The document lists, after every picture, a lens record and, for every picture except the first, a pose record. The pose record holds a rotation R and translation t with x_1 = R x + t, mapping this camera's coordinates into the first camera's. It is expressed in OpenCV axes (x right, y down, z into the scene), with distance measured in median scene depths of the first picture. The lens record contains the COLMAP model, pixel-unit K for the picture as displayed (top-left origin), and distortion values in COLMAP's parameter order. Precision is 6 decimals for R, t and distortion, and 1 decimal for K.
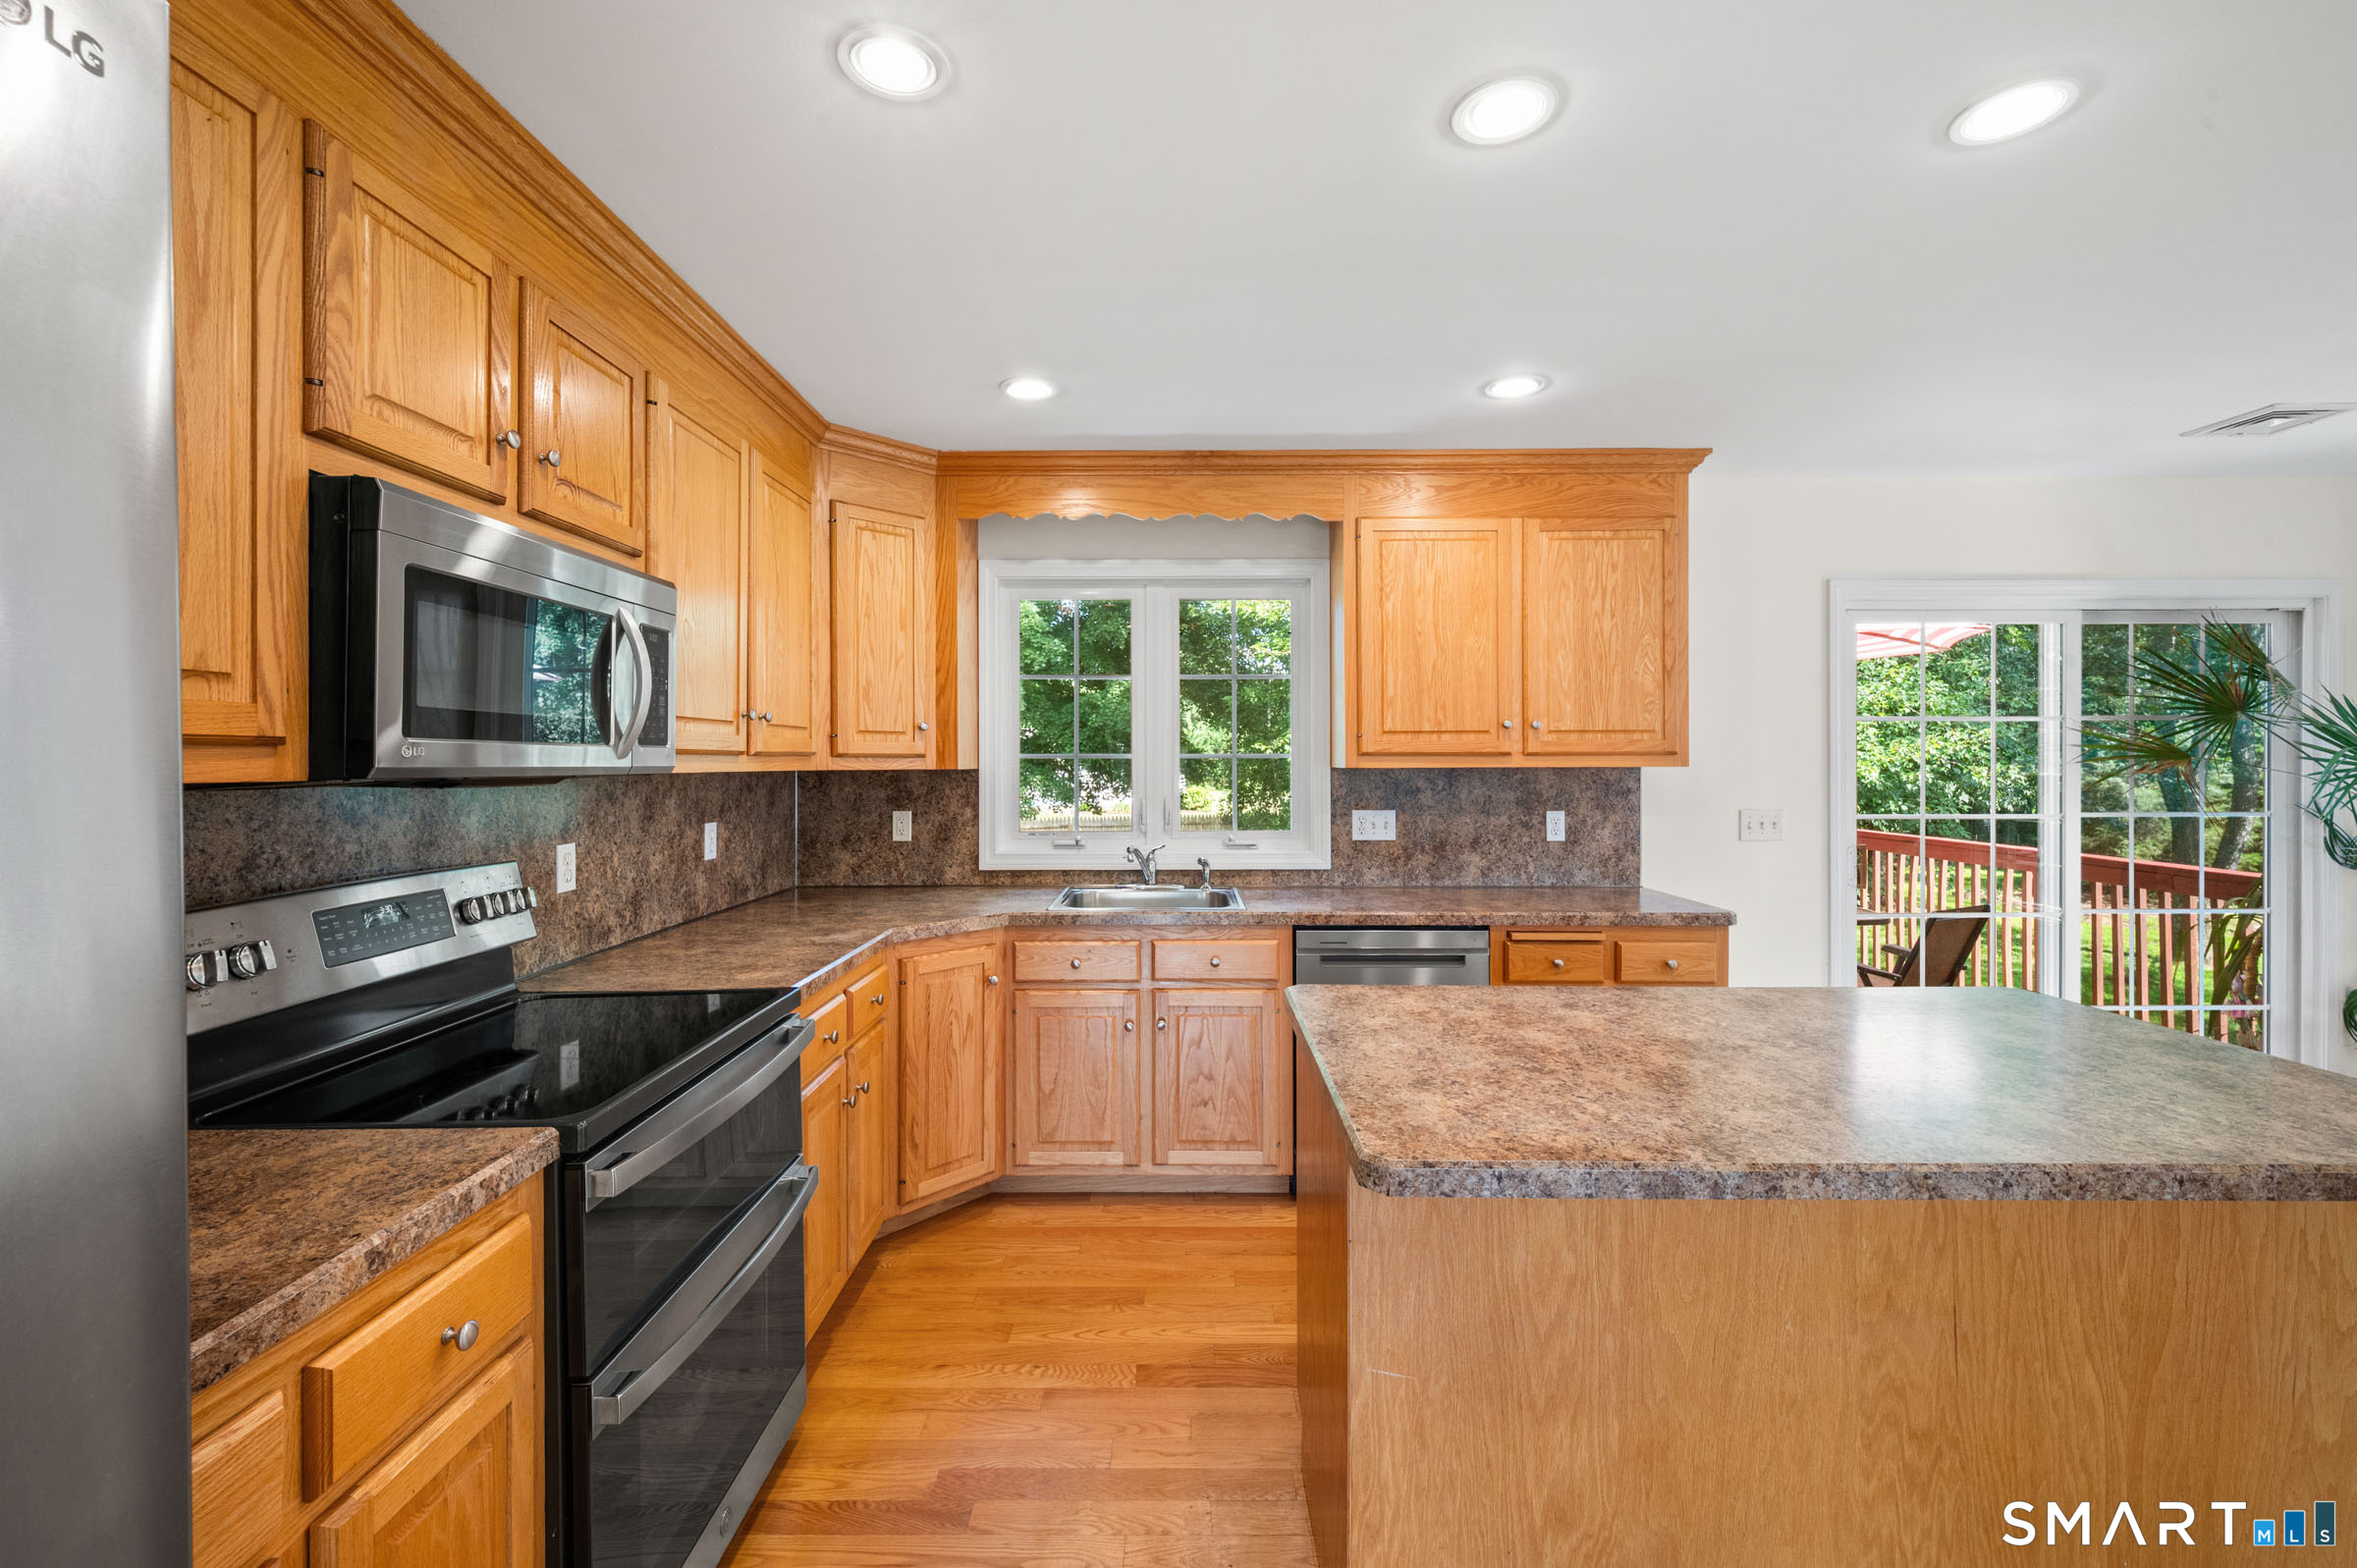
lens RADIAL K [[981.1, 0, 1169.7], [0, 981.1, 754.2], [0, 0, 1]] dist [0.019017, -0.009472]
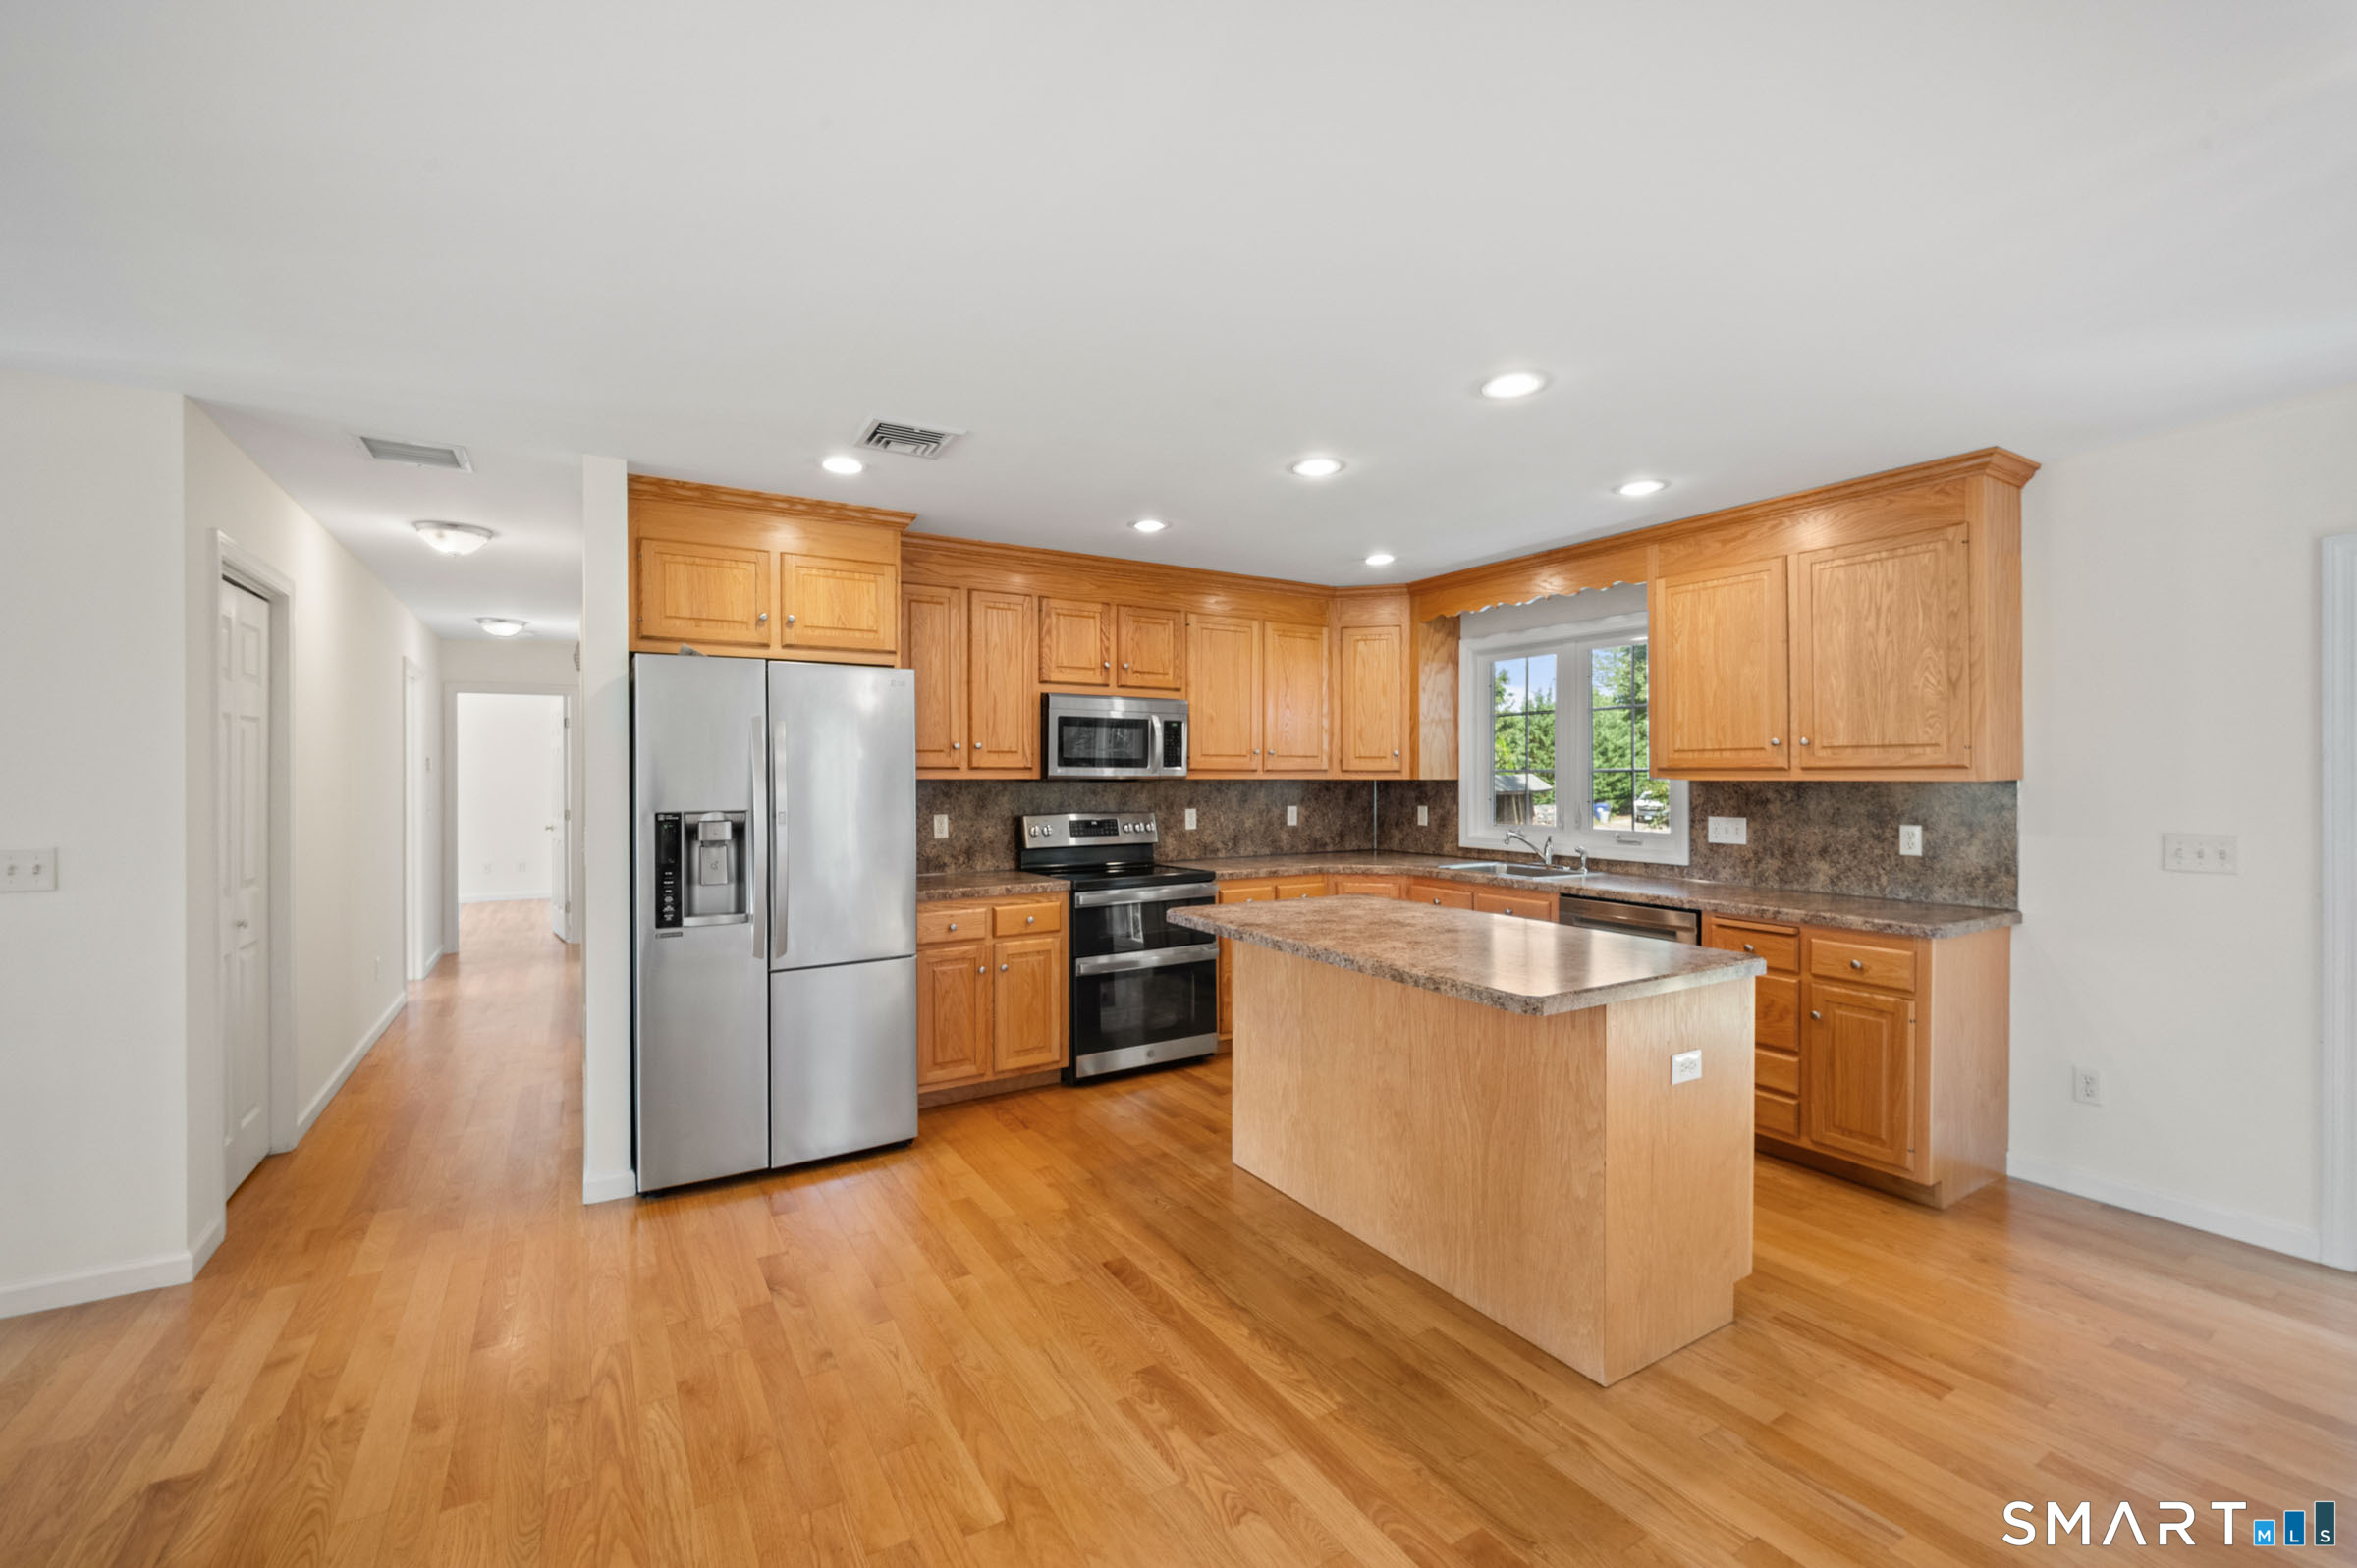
lens RADIAL K [[979.1, 0, 1170.0], [0, 979.1, 770.3], [0, 0, 1]] dist [0.019522, -0.015412]
pose [[0.516188, -0.002436, -0.856472, 0.942325], [0.003667, 0.999993, -0.000634, -0.000076], [0.856468, -0.002813, 0.516193, -0.170419]]
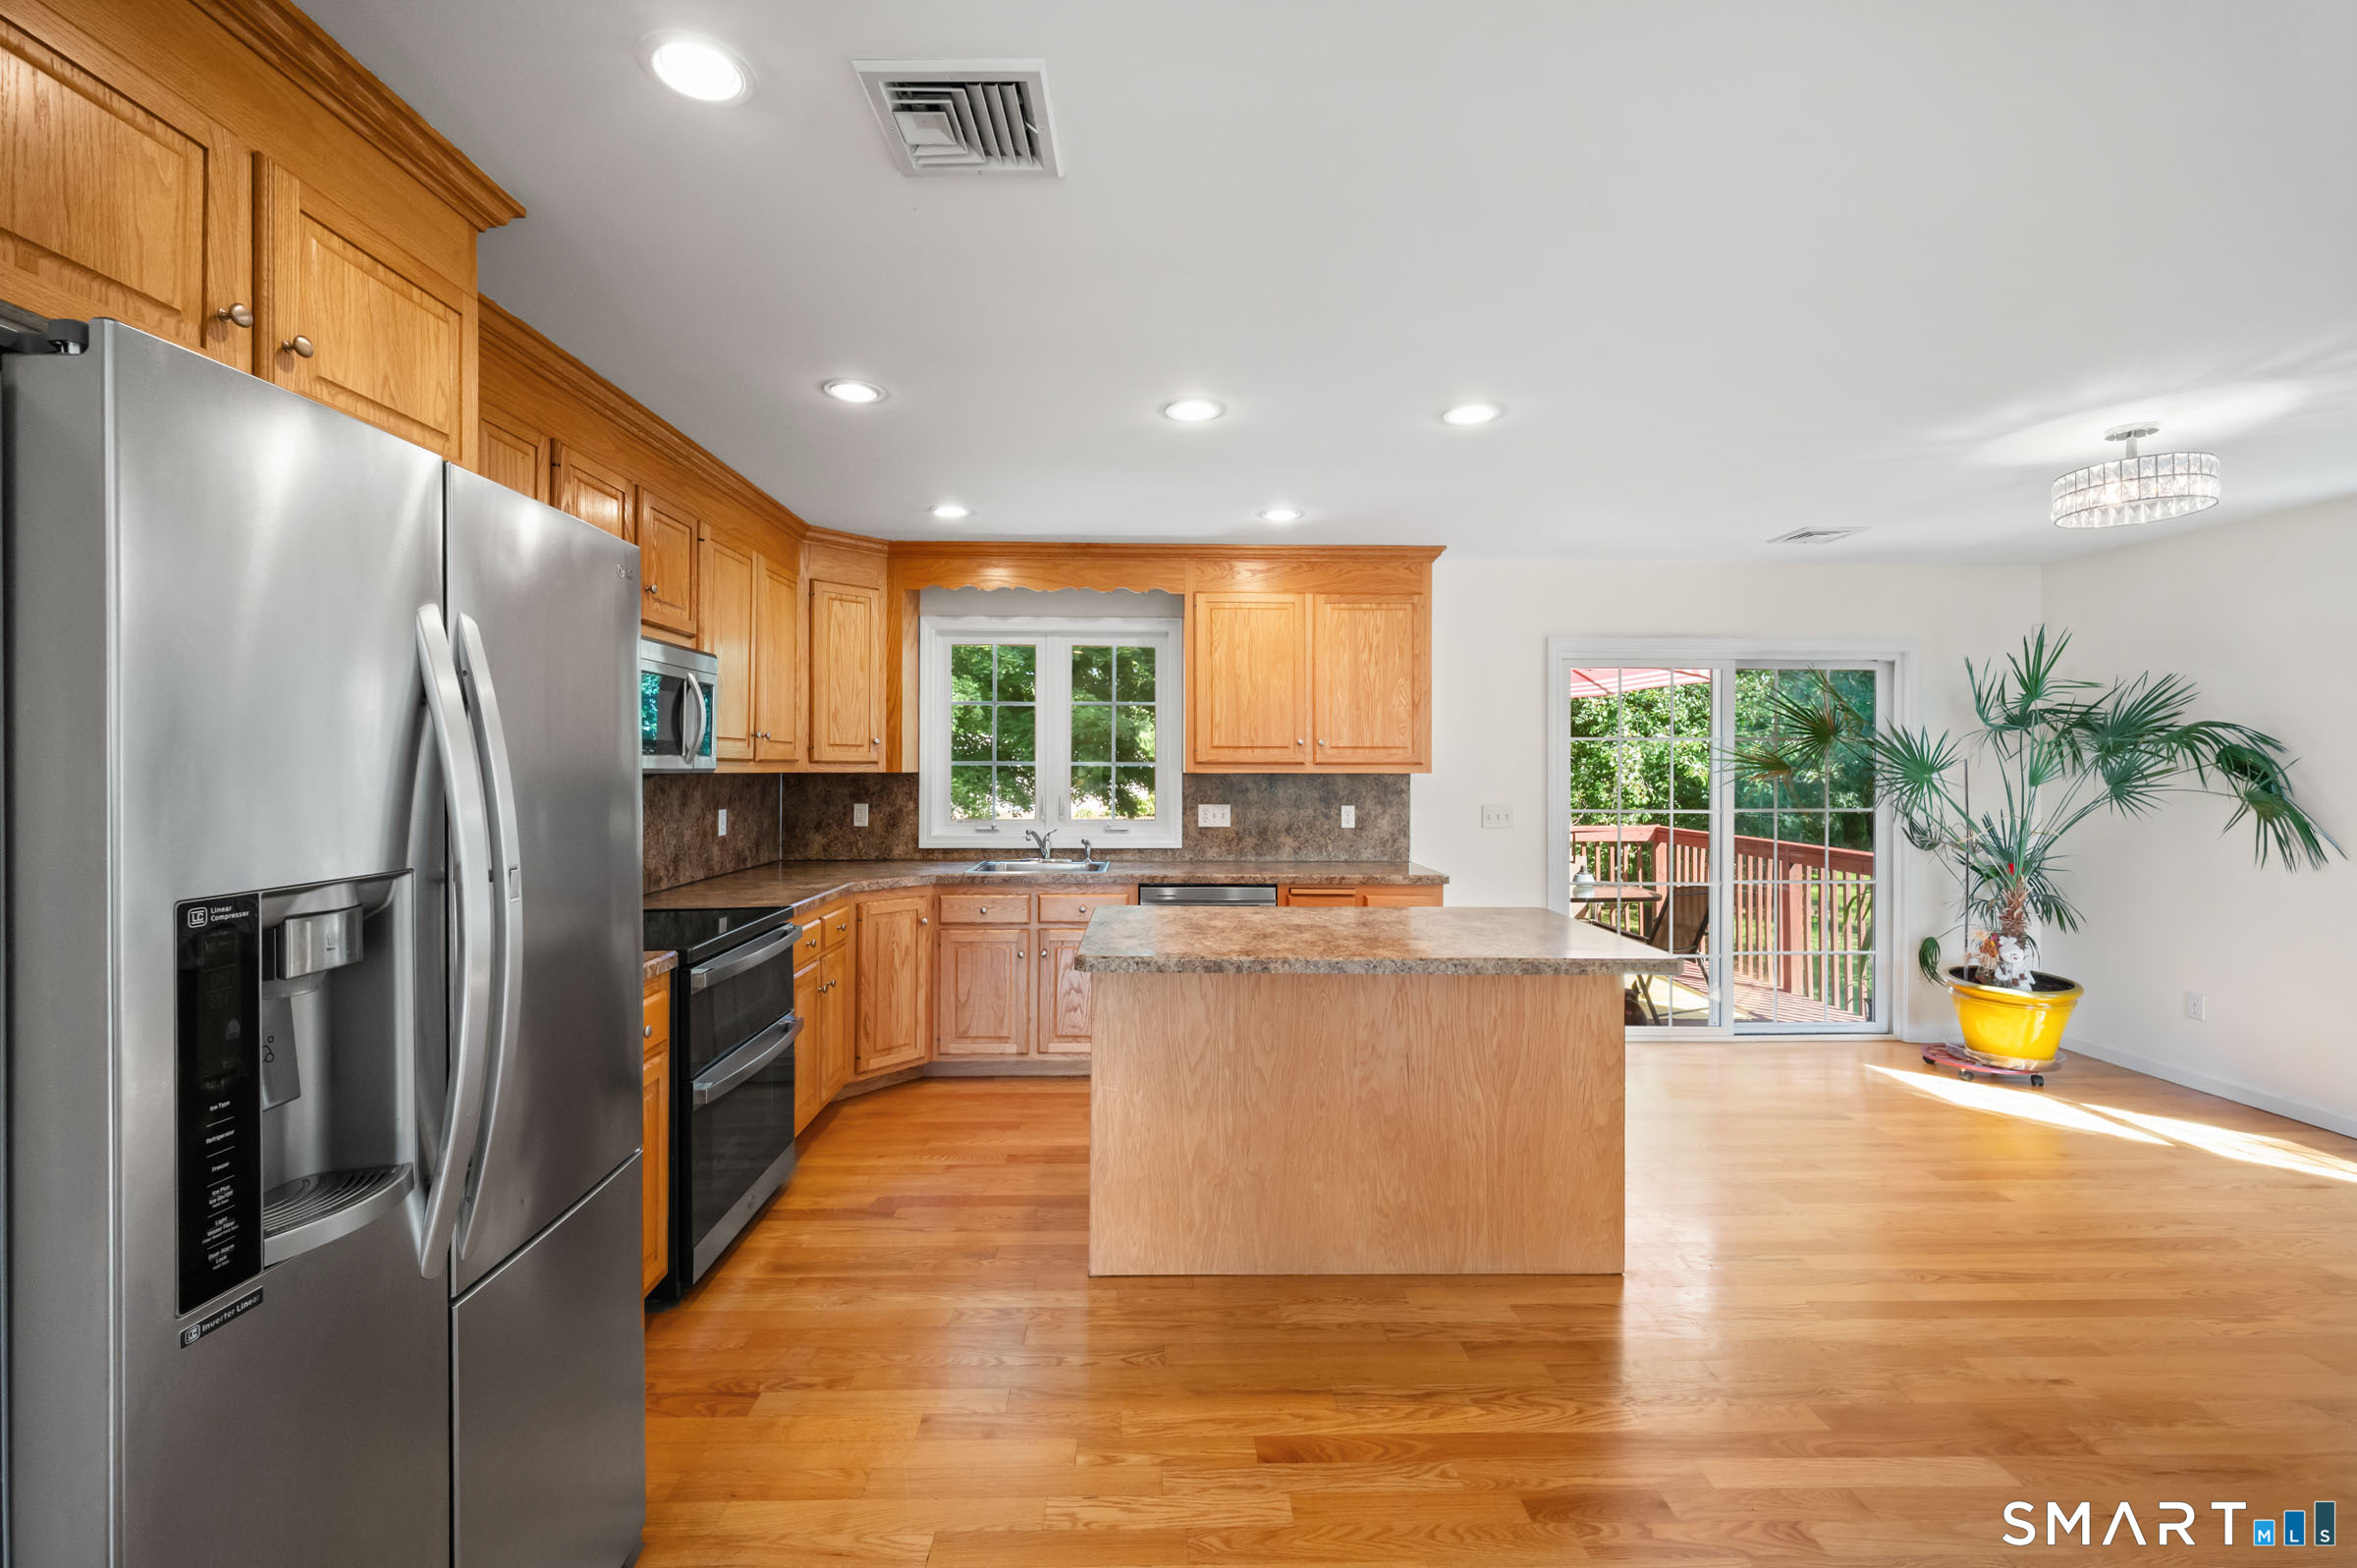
lens RADIAL K [[985.1, 0, 1168.2], [0, 985.1, 756.1], [0, 0, 1]] dist [0.021587, -0.023462]
pose [[0.999576, 0.005433, 0.028605, 0.115650], [-0.005273, 0.999970, -0.005662, -0.001648], [-0.028635, 0.005508, 0.999575, -0.385463]]
